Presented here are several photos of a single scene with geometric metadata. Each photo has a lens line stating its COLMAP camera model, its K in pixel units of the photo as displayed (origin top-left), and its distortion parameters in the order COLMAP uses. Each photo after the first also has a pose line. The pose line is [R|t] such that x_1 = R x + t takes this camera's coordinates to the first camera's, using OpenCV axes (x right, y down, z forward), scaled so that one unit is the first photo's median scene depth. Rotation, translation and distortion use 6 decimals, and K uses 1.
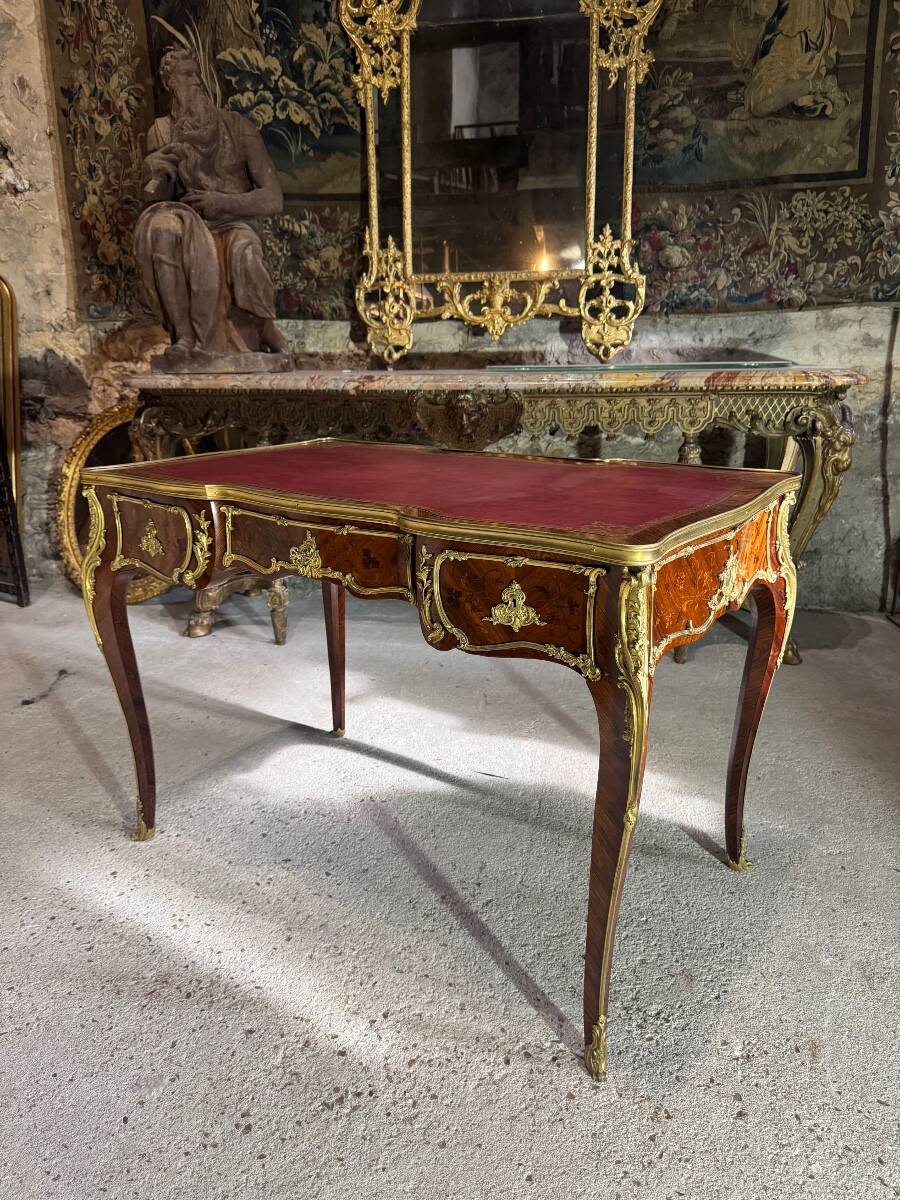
lens RADIAL K [[856.3, 0, 450.0], [0, 856.3, 600.0], [0, 0, 1]] dist [0.024755, -0.032409]
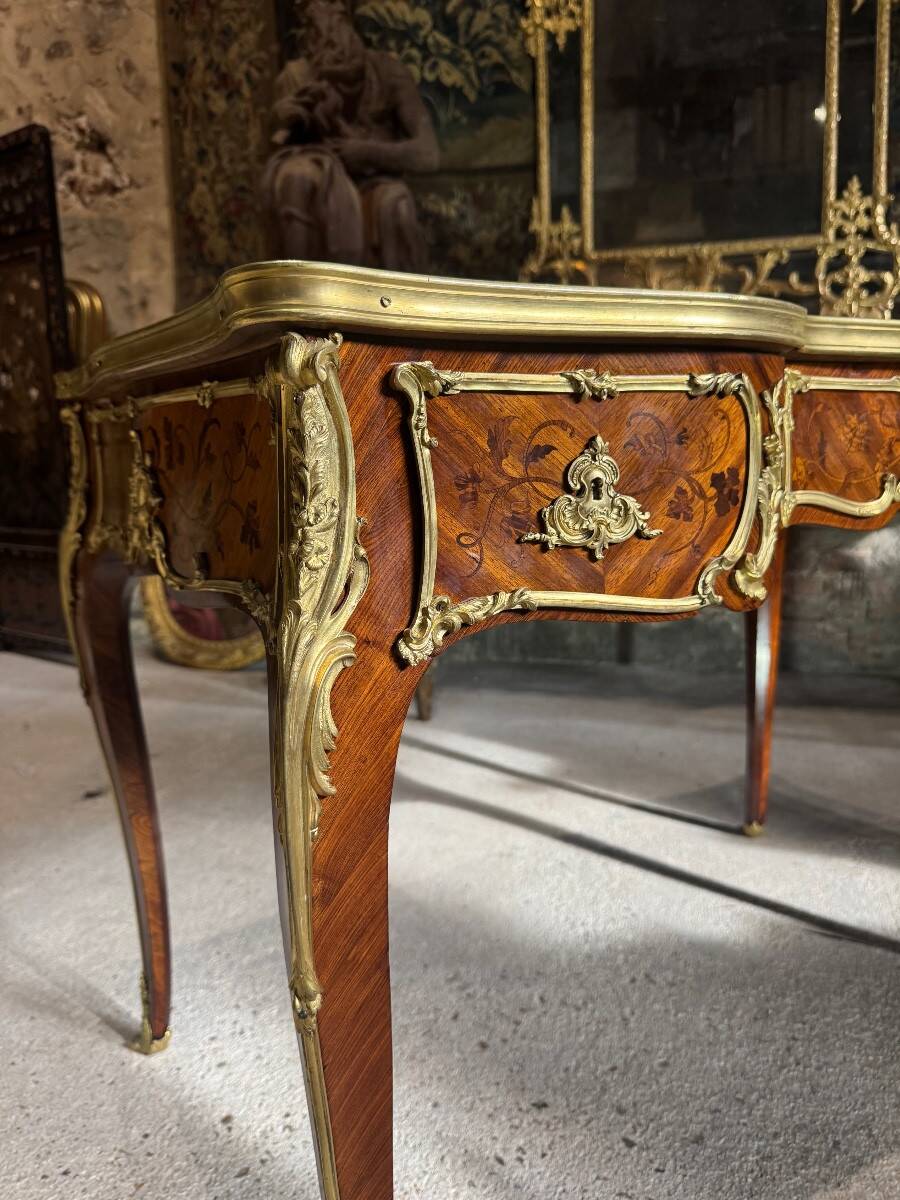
lens RADIAL K [[871.7, 0, 451.3], [0, 871.7, 601.6], [0, 0, 1]] dist [-0.014600, 0.000732]
pose [[0.997078, 0.002522, -0.076345, -0.115412], [-0.010704, 0.994207, -0.106951, 0.028108], [0.075633, 0.107456, 0.991329, 0.239649]]
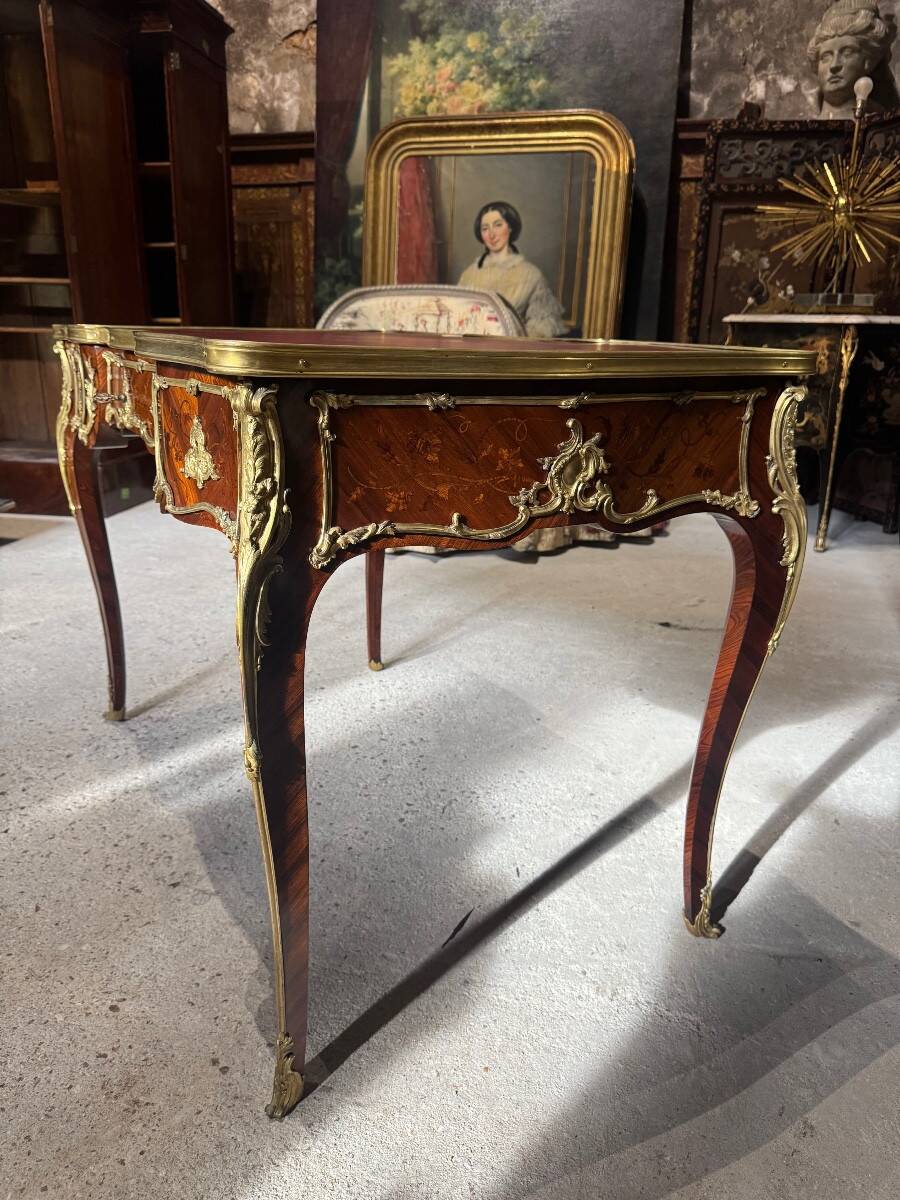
lens RADIAL K [[861.7, 0, 443.5], [0, 861.7, 595.6], [0, 0, 1]] dist [0.003696, -0.013745]
pose [[-0.101350, 0.309418, -0.945510, 0.349815], [-0.301732, 0.896076, 0.325584, -0.120123], [0.947991, 0.318288, 0.002544, 0.610108]]
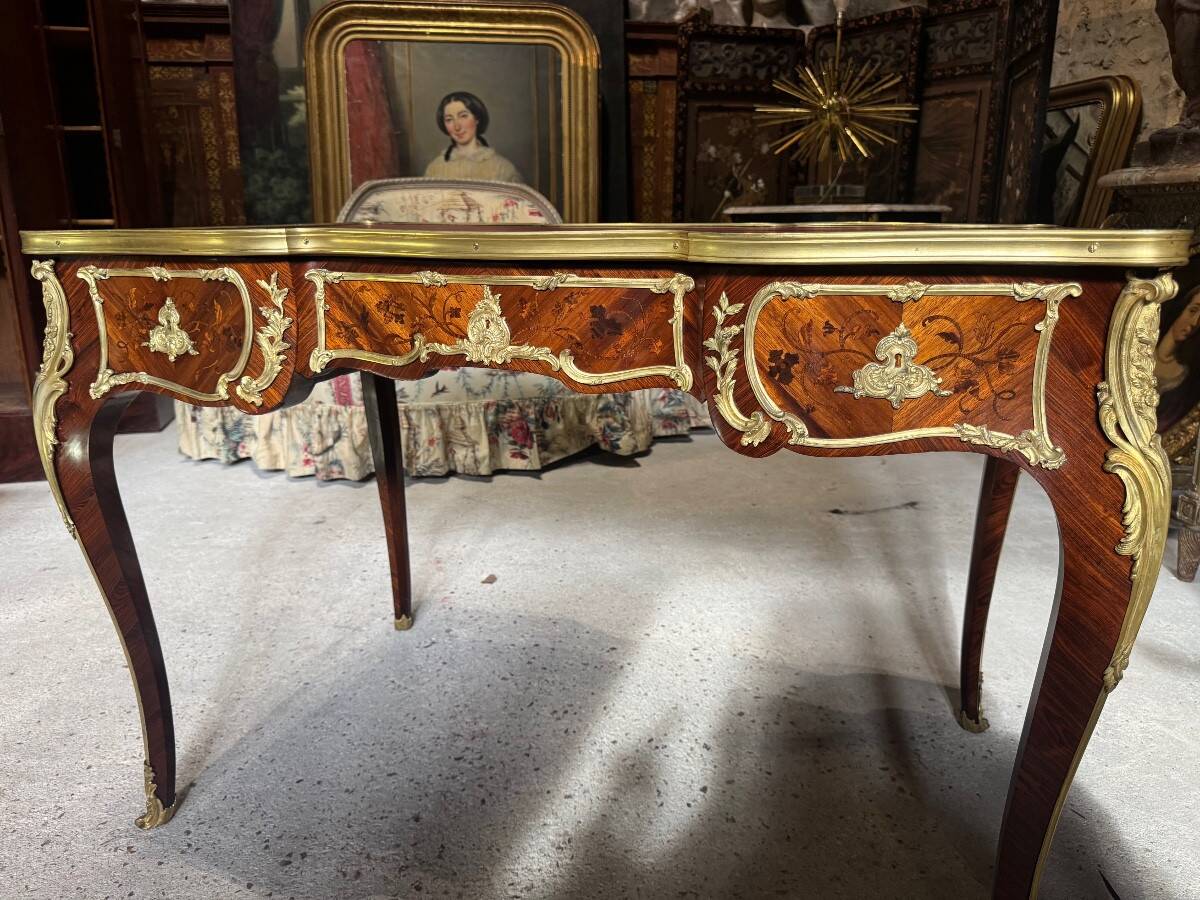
lens RADIAL K [[861.7, 0, 598.5], [0, 861.7, 447.6], [0, 0, 1]] dist [0.003696, -0.013745]
pose [[0.301493, 0.251434, -0.919719, 0.234924], [-0.277364, 0.946016, 0.167700, -0.028504], [0.912234, 0.204537, 0.354956, 0.328833]]
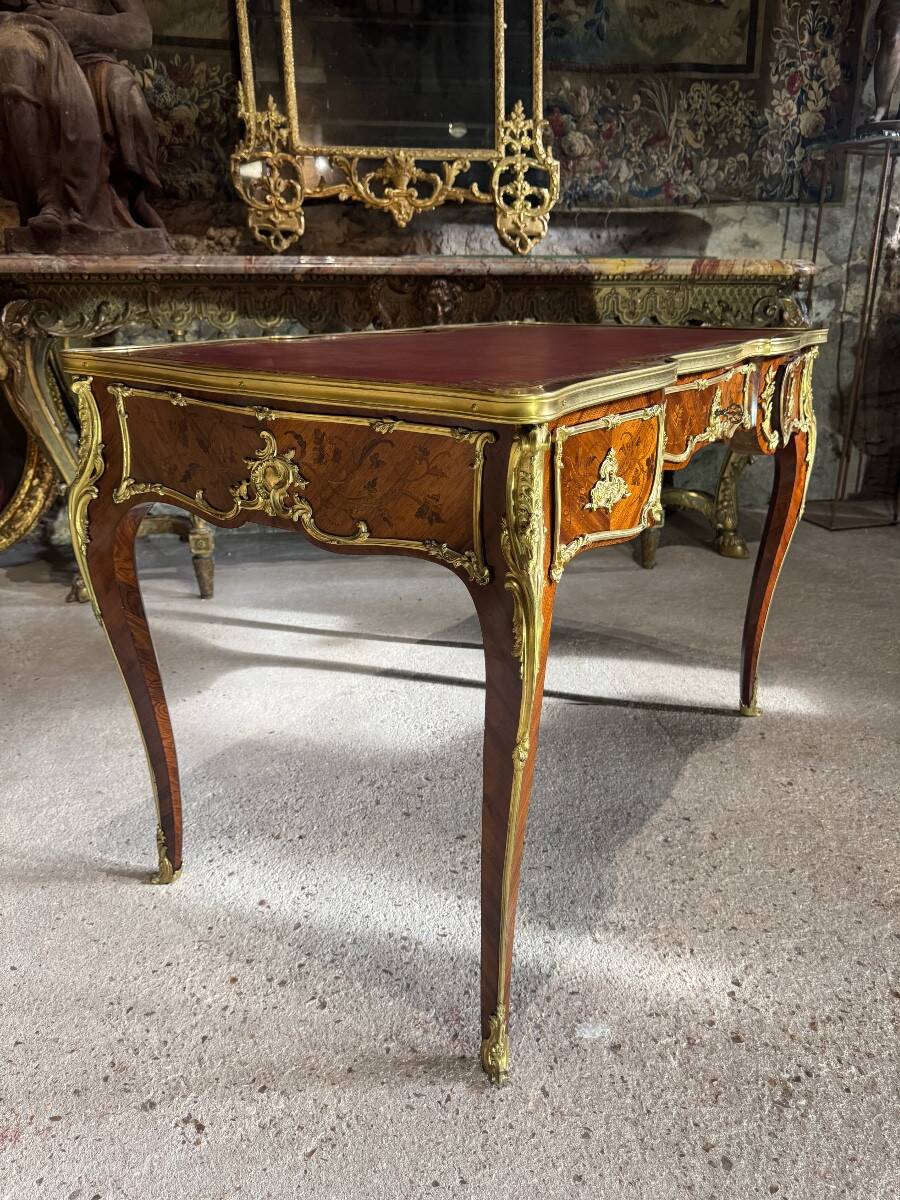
lens RADIAL K [[859.9, 0, 451.6], [0, 859.9, 602.1], [0, 0, 1]] dist [0.001275, -0.007480]
pose [[0.932473, -0.116130, 0.342063, -0.254234], [0.090195, 0.991773, 0.090832, 0.002340], [-0.349798, -0.053846, 0.935277, 0.139634]]
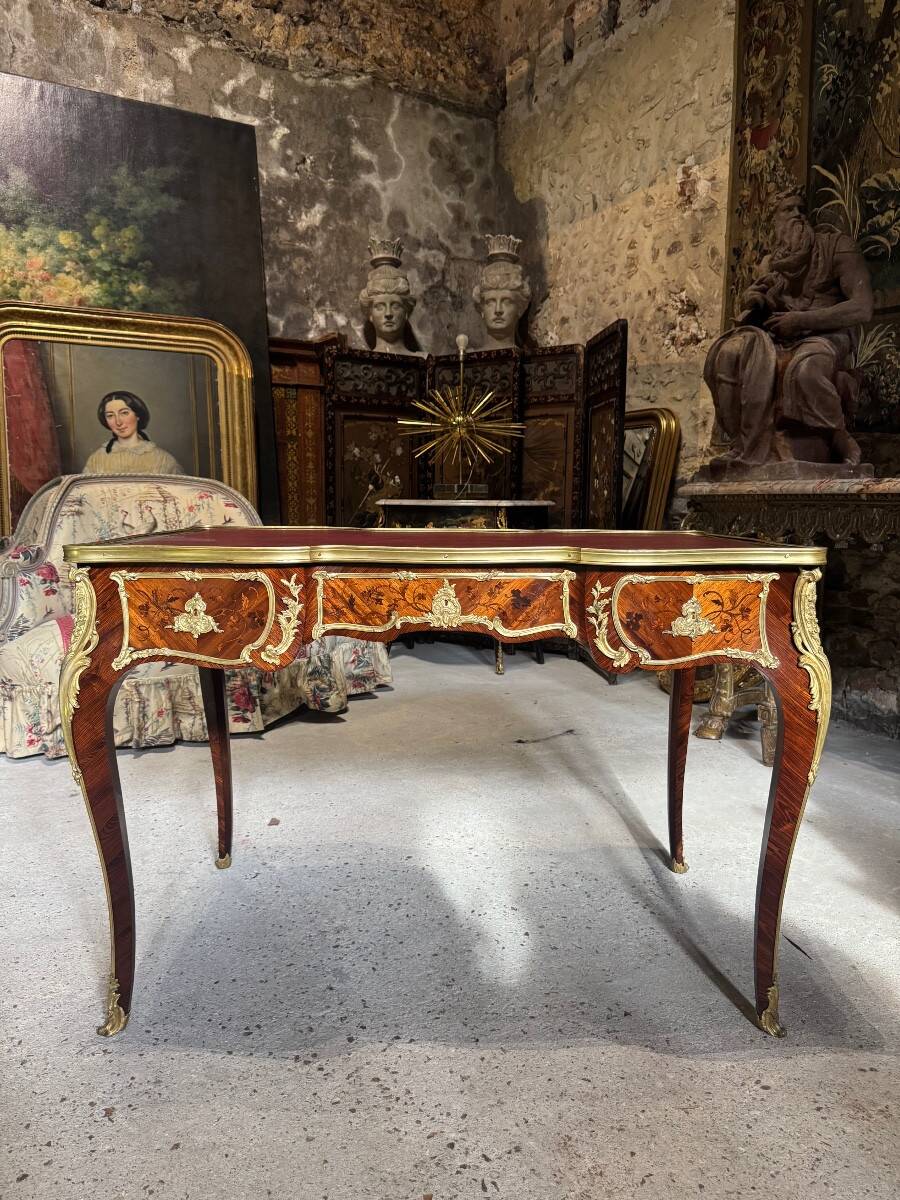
lens RADIAL K [[843.6, 0, 450.0], [0, 843.6, 600.0], [0, 0, 1]] dist [0.134088, -0.263247]
pose [[0.594091, 0.108102, -0.797101, 0.304049], [-0.243209, 0.968690, -0.049894, 0.008014], [0.766750, 0.223503, 0.601781, 0.135191]]
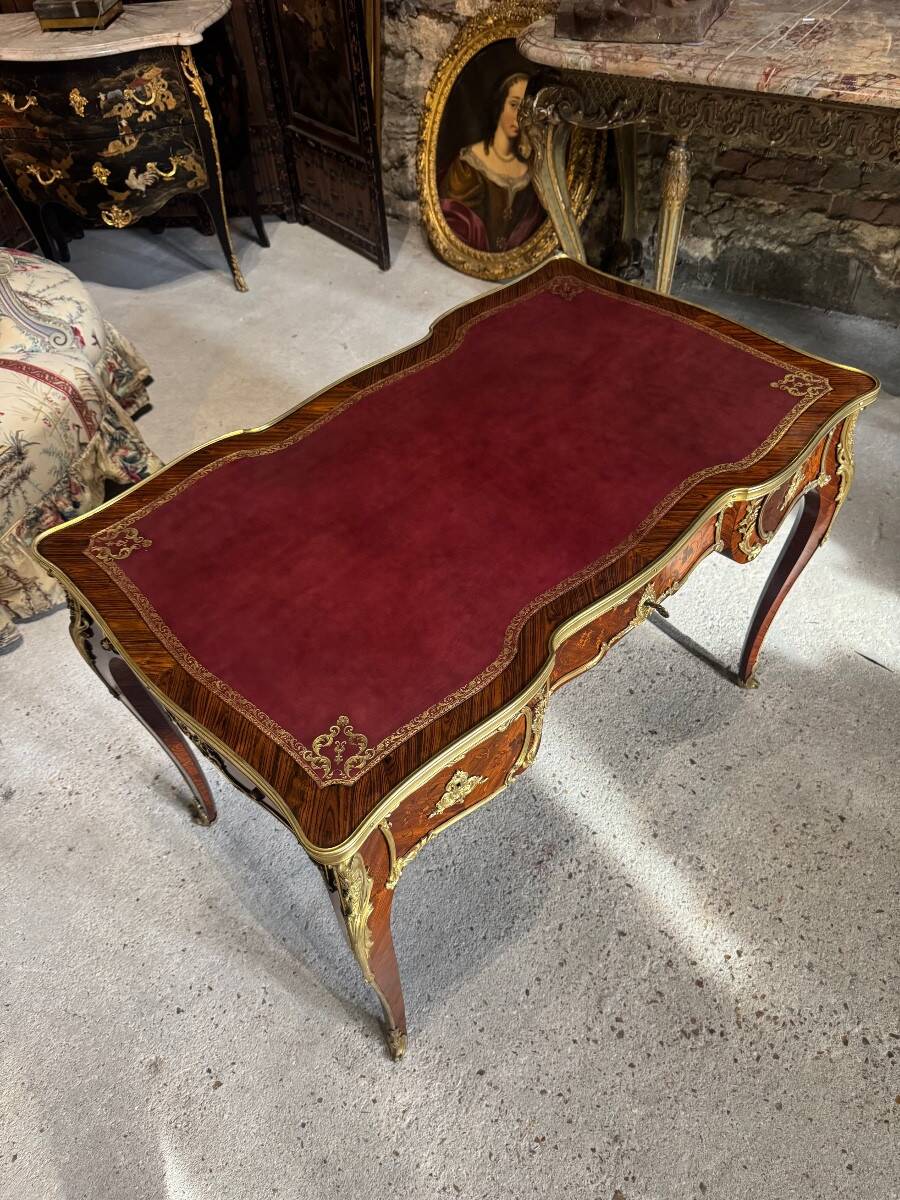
lens RADIAL K [[859.9, 0, 451.6], [0, 859.9, 602.1], [0, 0, 1]] dist [0.001275, -0.007480]
pose [[0.940708, 0.224461, -0.254332, -0.108088], [-0.057935, 0.845061, 0.531522, -0.216211], [0.334232, -0.485273, 0.807960, 0.075718]]
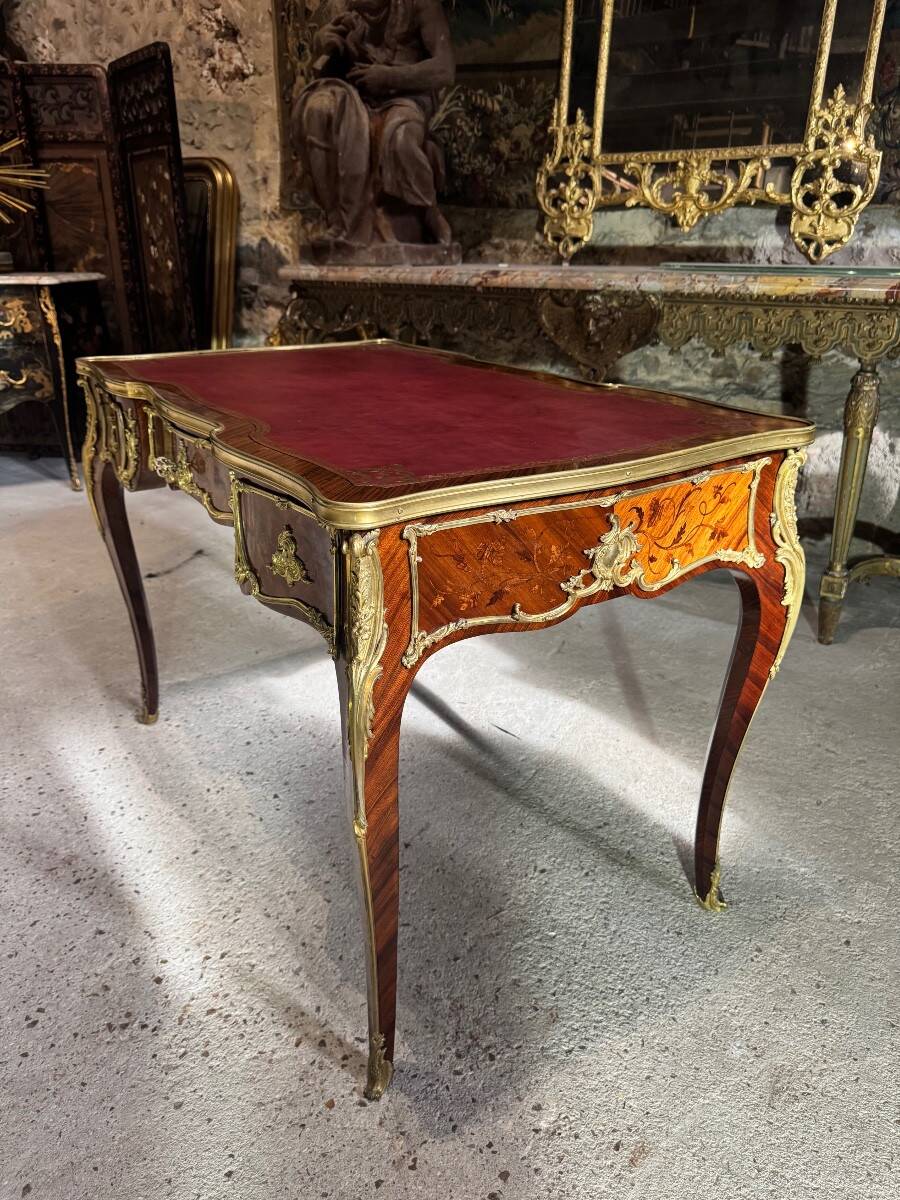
lens RADIAL K [[859.9, 0, 451.6], [0, 859.9, 602.1], [0, 0, 1]] dist [0.001275, -0.007480]
pose [[0.930671, 0.155400, -0.331213, 0.182722], [-0.118004, 0.984427, 0.130301, -0.027420], [0.346304, -0.082183, 0.934516, 0.095606]]
